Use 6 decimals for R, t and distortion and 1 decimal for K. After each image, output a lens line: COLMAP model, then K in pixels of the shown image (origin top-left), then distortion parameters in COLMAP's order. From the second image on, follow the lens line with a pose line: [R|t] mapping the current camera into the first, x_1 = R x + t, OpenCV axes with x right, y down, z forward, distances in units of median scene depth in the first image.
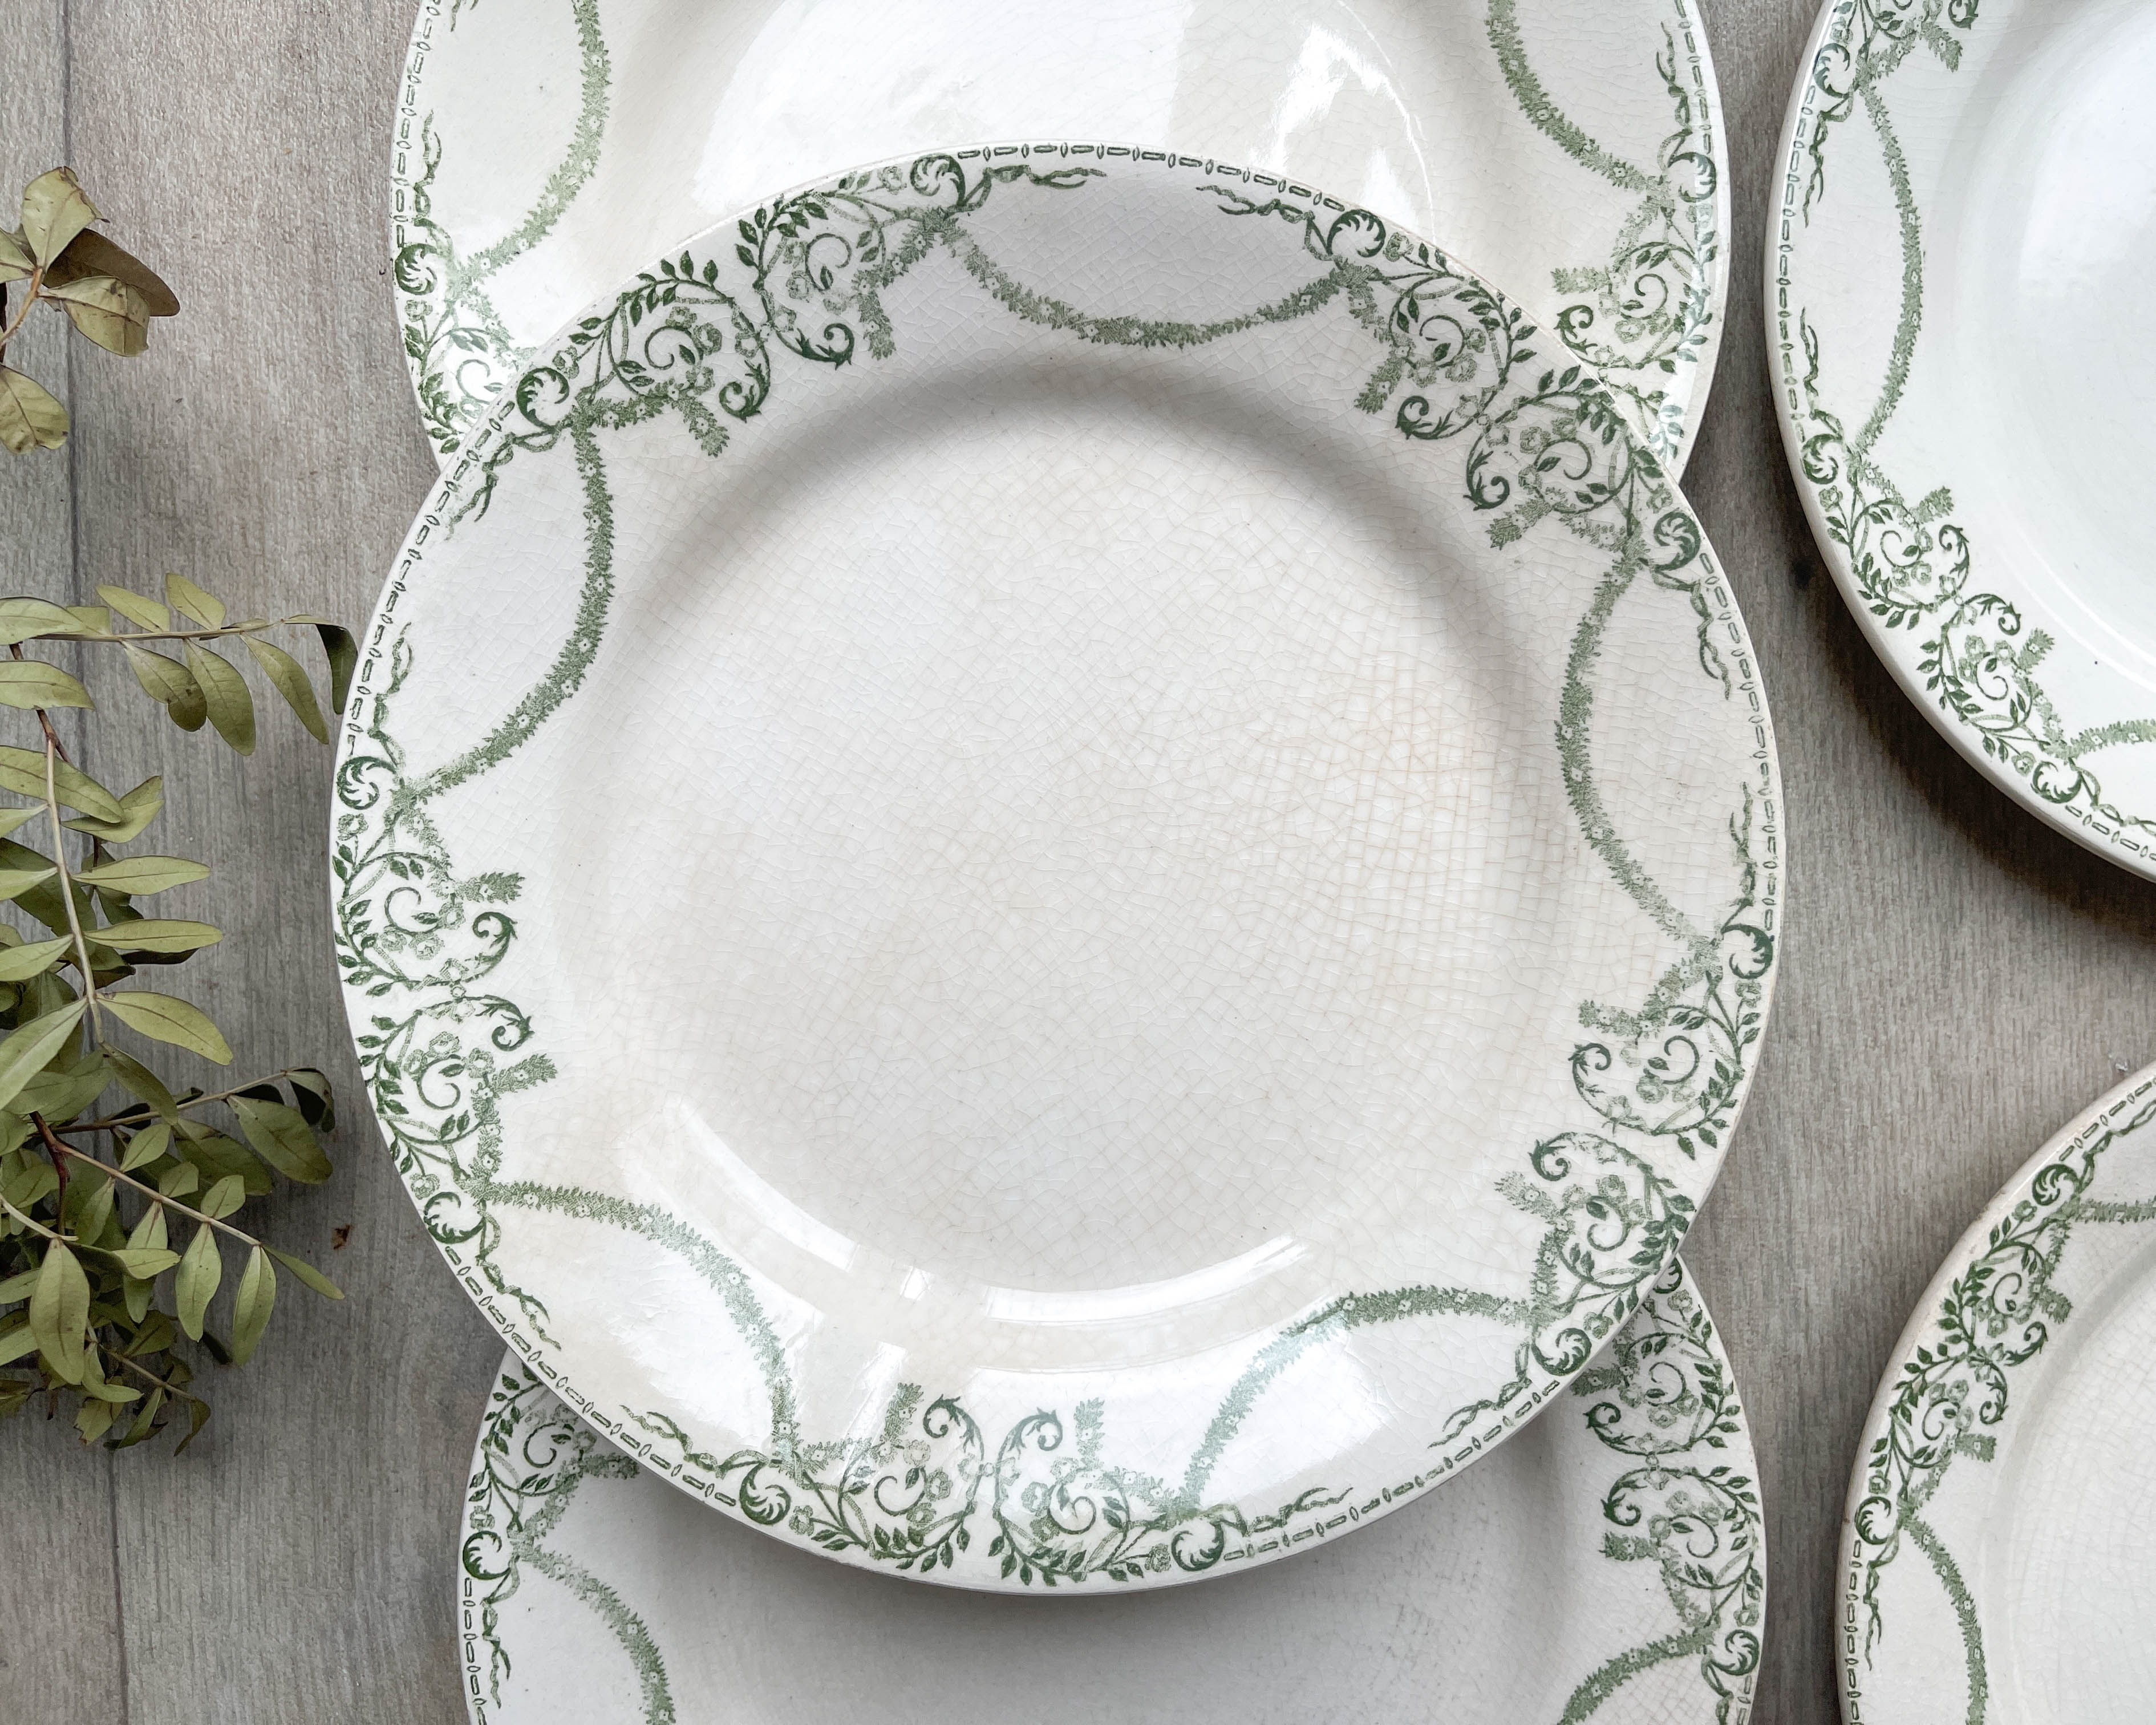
lens RADIAL K [[1771.3, 0, 1134.3], [0, 1771.3, 858.2], [0, 0, 1]] dist [0.043823, -0.066123]
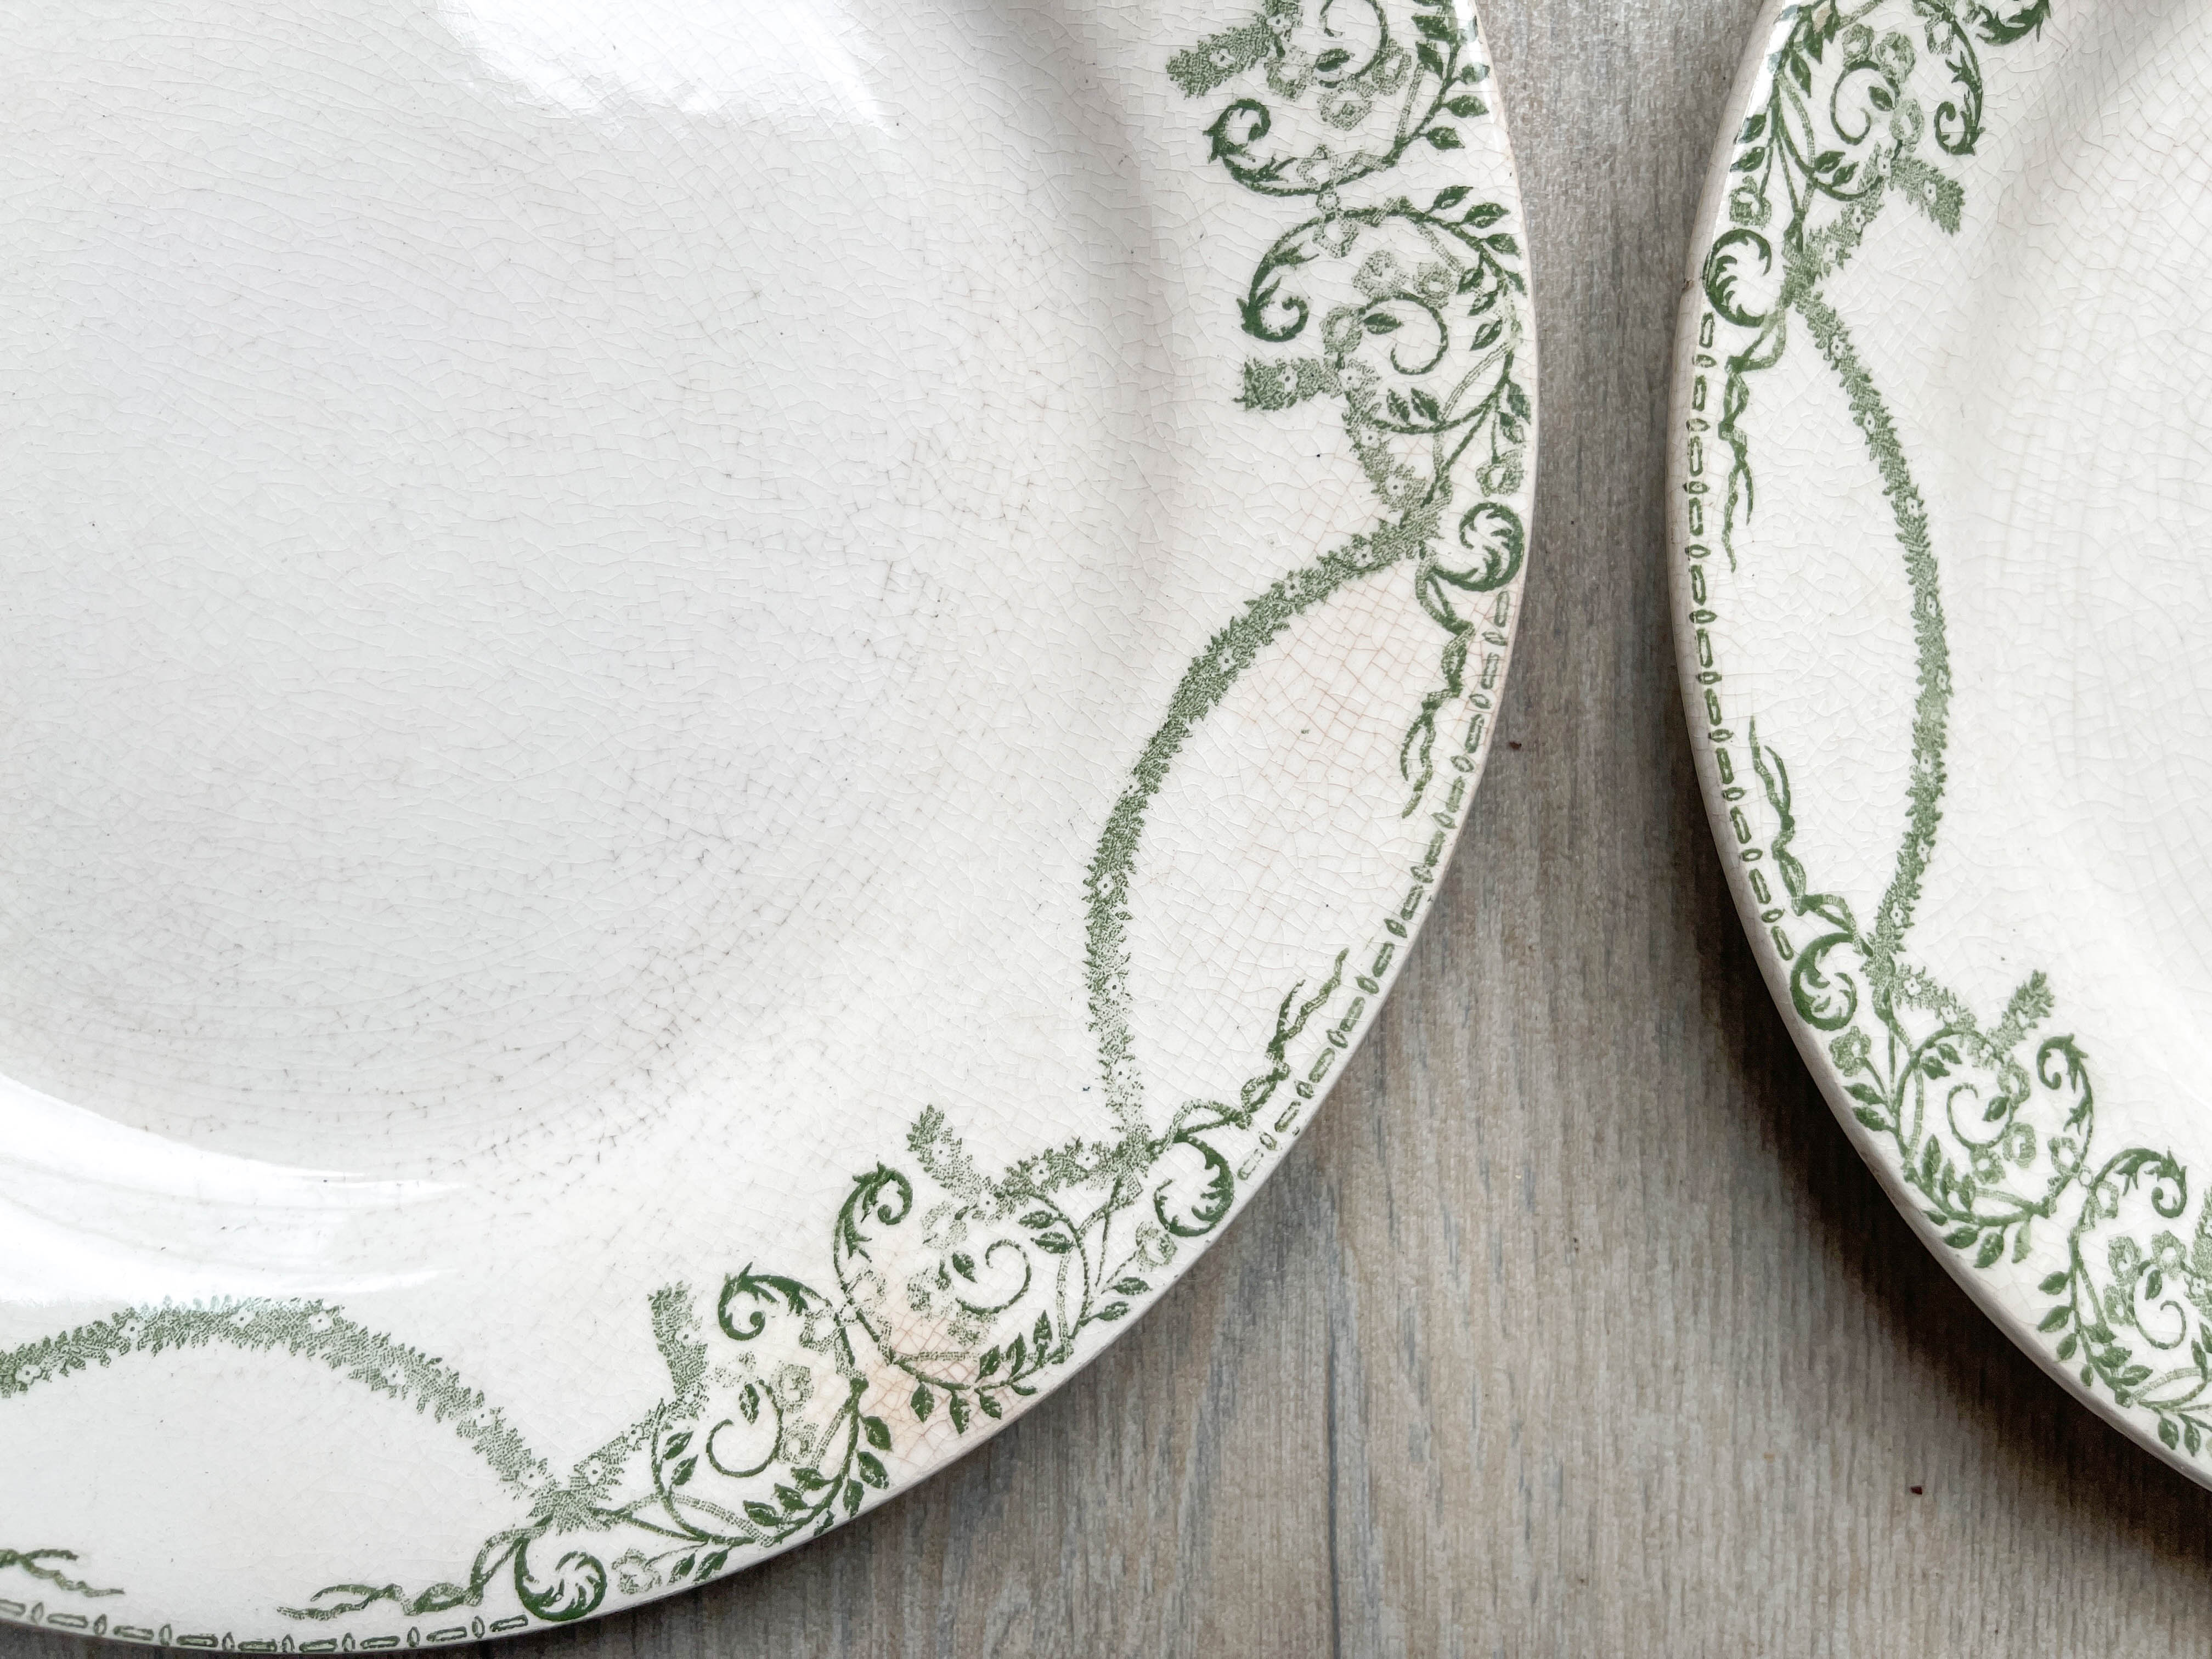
lens RADIAL K [[1746.2, 0, 1107.4], [0, 1746.2, 818.7], [0, 0, 1]] dist [0.032343, -0.077687]
pose [[0.999329, -0.000247, 0.036639, 0.210400], [-0.000264, 0.999903, 0.013945, 0.523352], [-0.036639, -0.013945, 0.999231, 0.490888]]
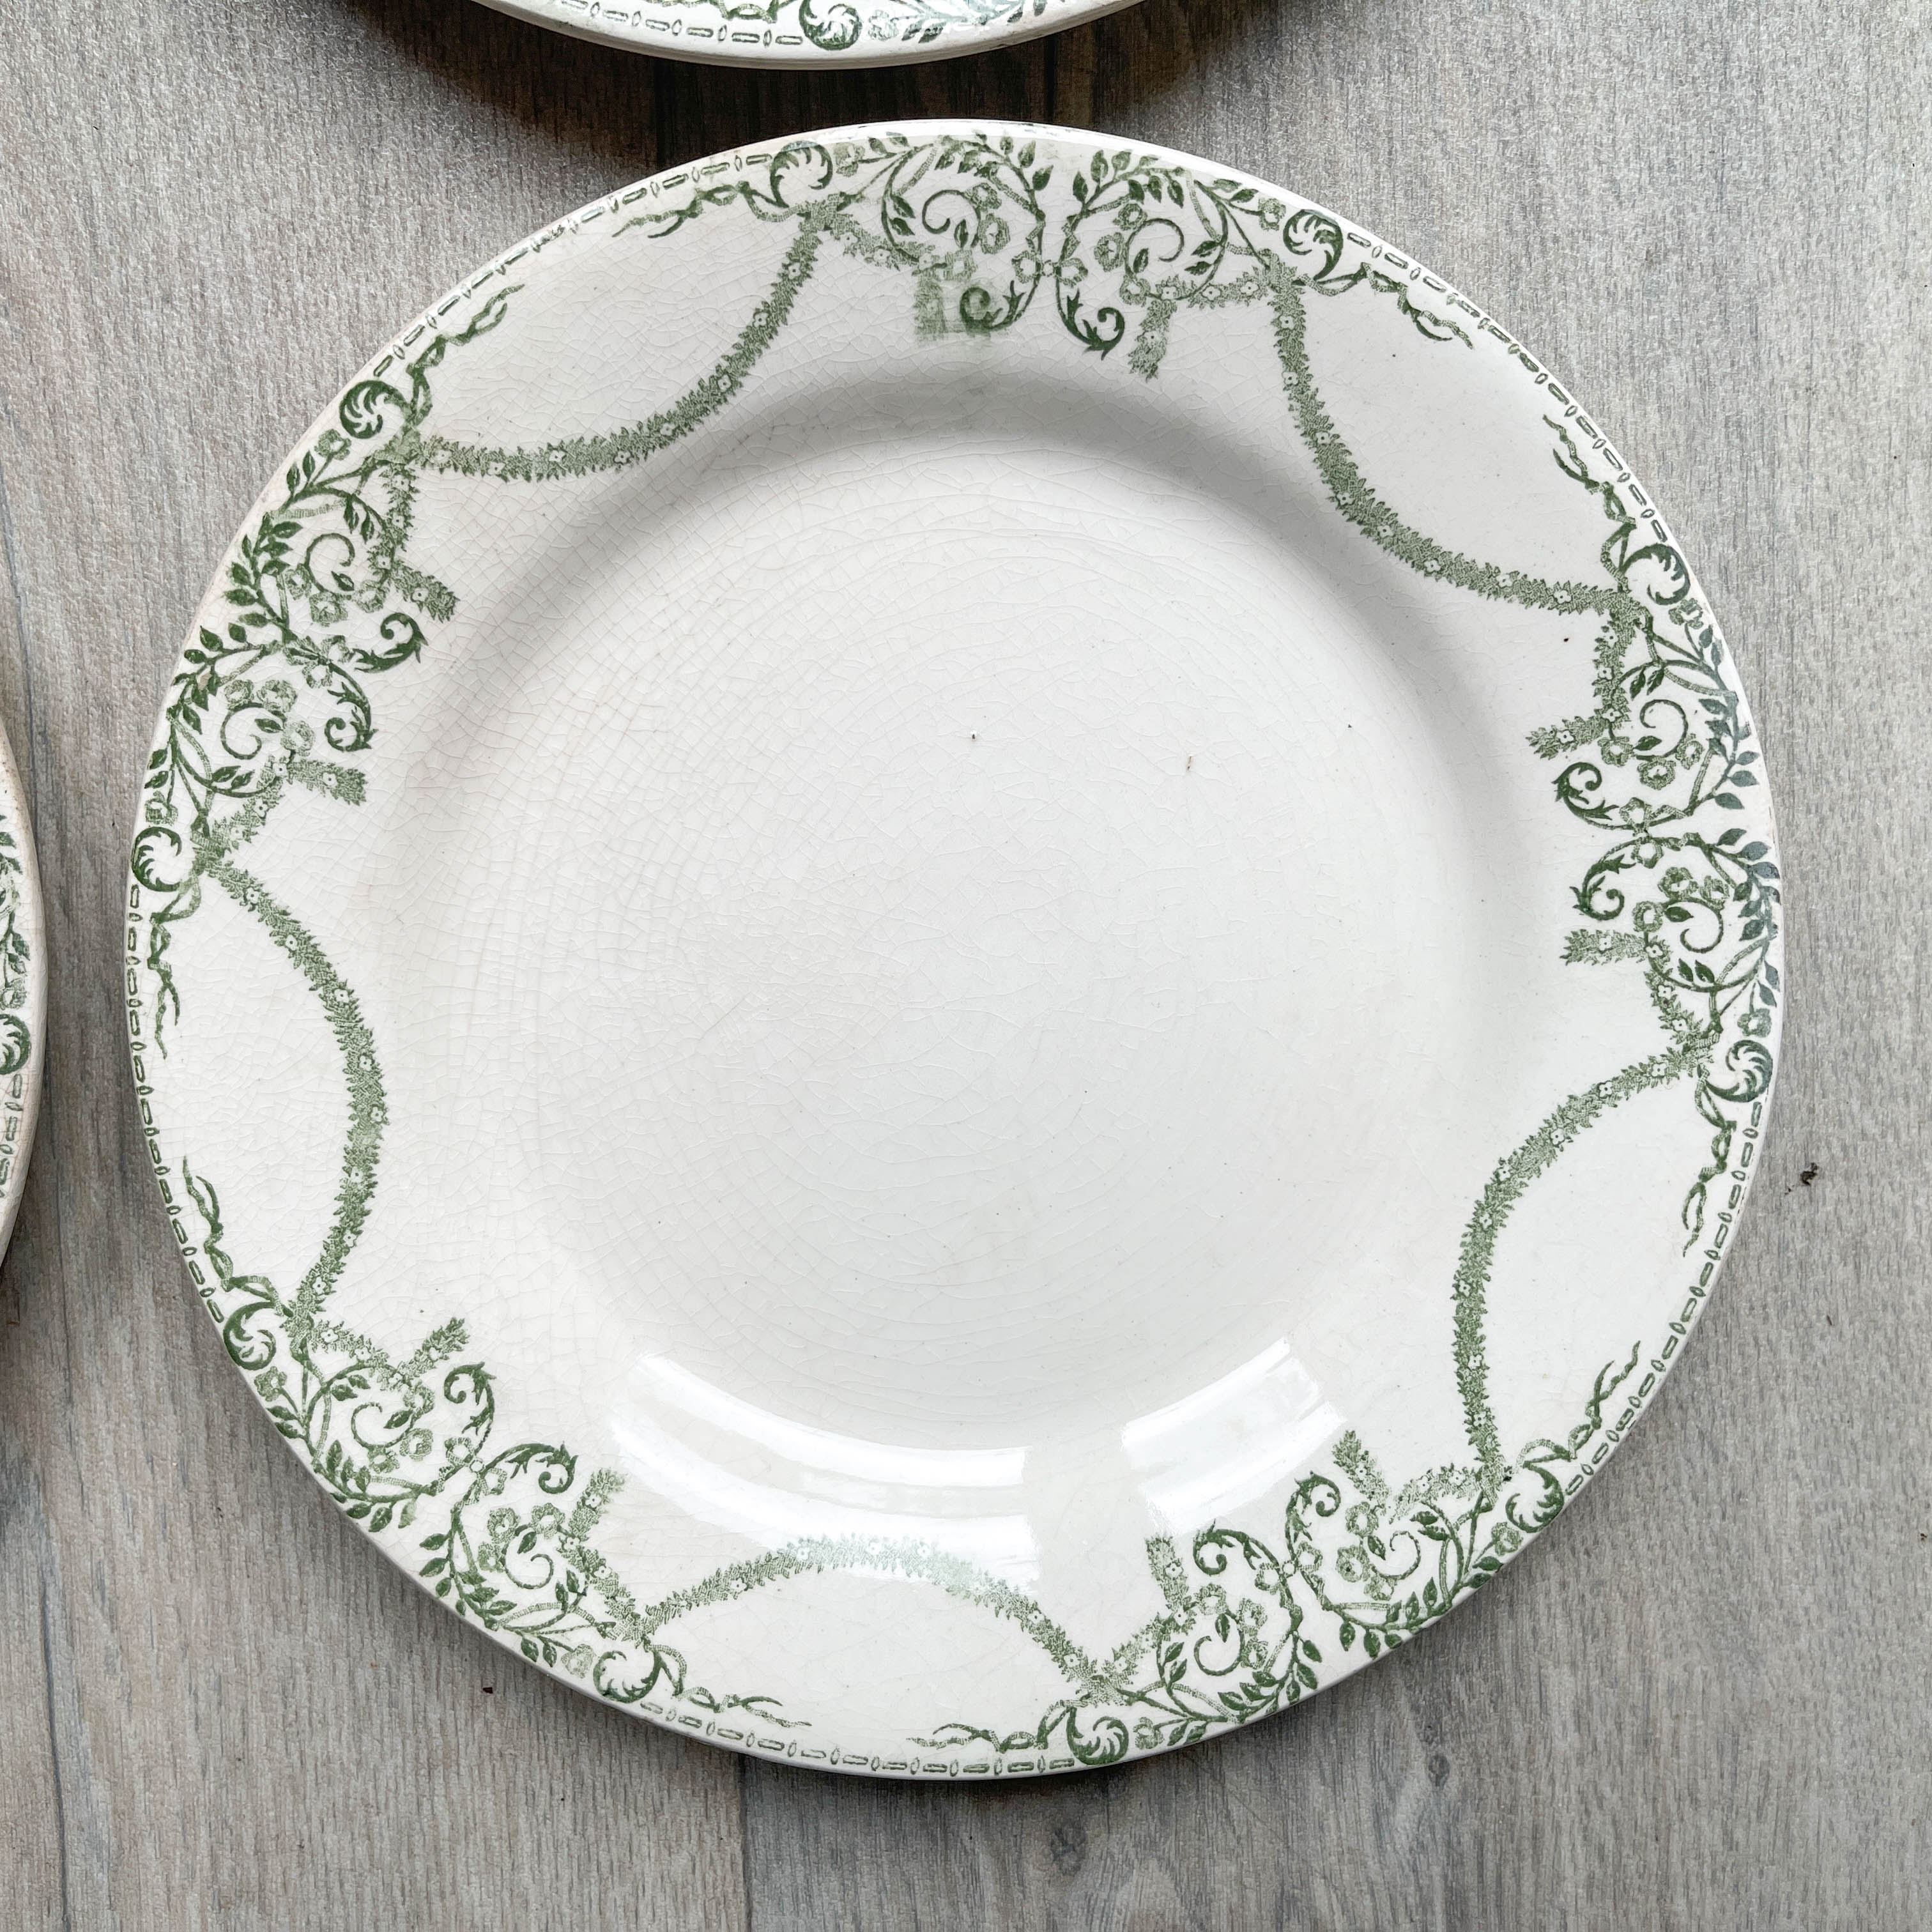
lens RADIAL K [[2035.2, 0, 938.9], [0, 2035.2, 958.4], [0, 0, 1]] dist [-0.007228, 0.019551]
pose [[0.999603, -0.027384, -0.006607, 0.755724], [0.027487, 0.999495, 0.015958, 0.409310], [0.006166, -0.016133, 0.999851, 0.127956]]
